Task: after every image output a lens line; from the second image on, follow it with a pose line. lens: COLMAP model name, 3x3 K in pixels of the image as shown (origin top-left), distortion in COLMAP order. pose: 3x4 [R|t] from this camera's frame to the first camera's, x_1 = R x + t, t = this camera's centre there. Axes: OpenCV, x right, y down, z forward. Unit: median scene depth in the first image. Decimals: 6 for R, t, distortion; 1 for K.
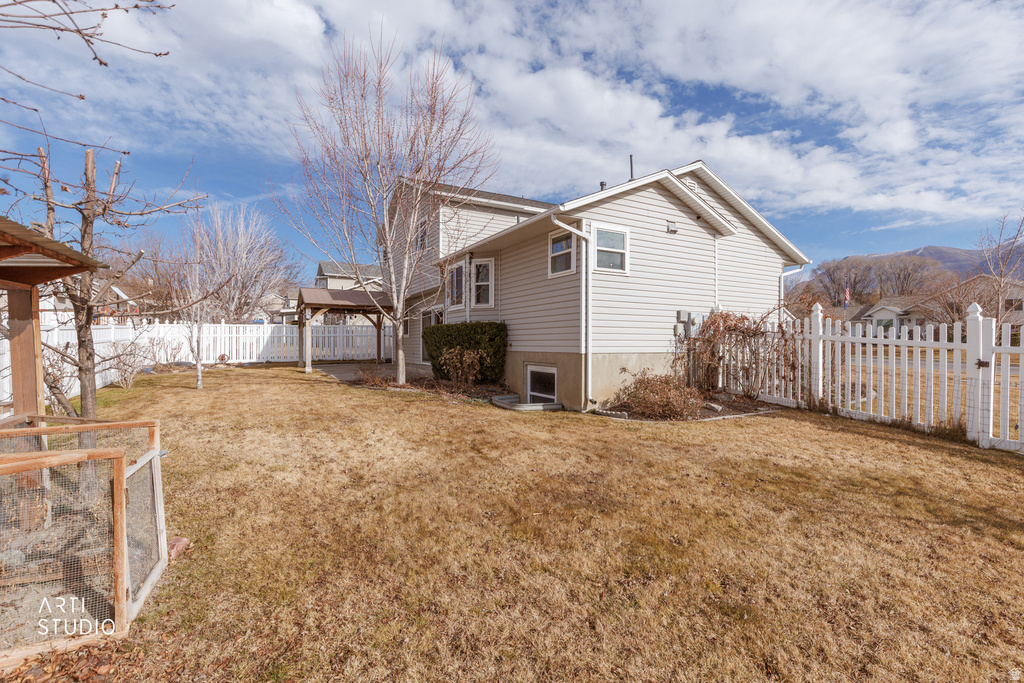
lens RADIAL K [[476.1, 0, 512.2], [0, 476.1, 347.9], [0, 0, 1]] dist [0.004552, -0.000001]
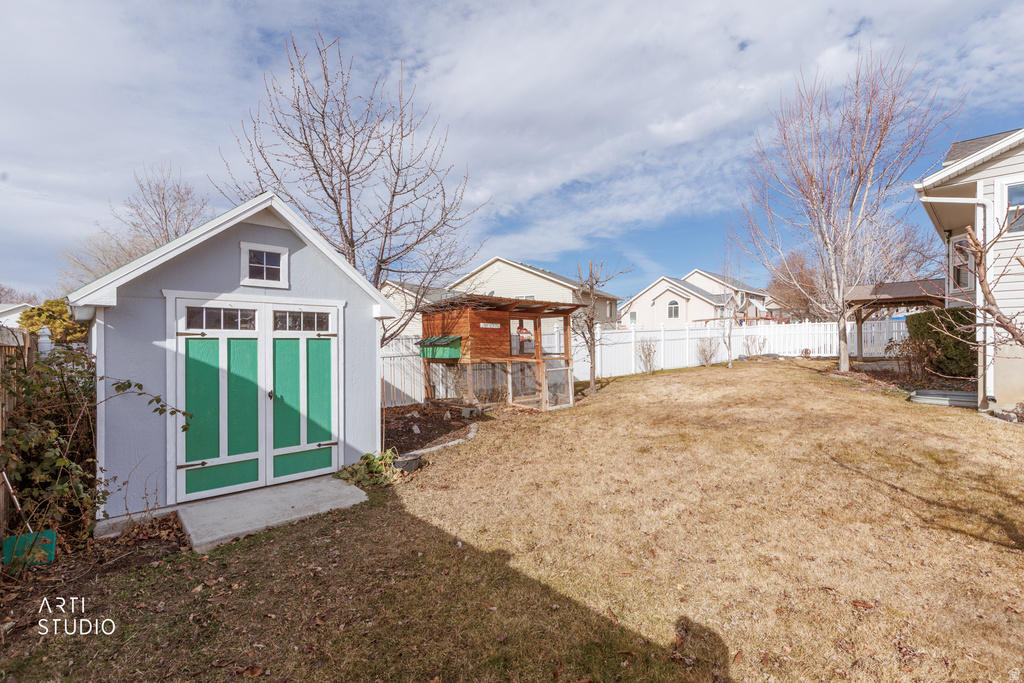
lens RADIAL K [[476.1, 0, 507.1], [0, 476.1, 342.7], [0, 0, 1]] dist [0.004552, -0.000001]
pose [[0.239234, -0.004396, -0.970952, 0.731216], [-0.009754, 0.999928, -0.006931, 0.027844], [0.970913, 0.011129, 0.239174, -0.011309]]
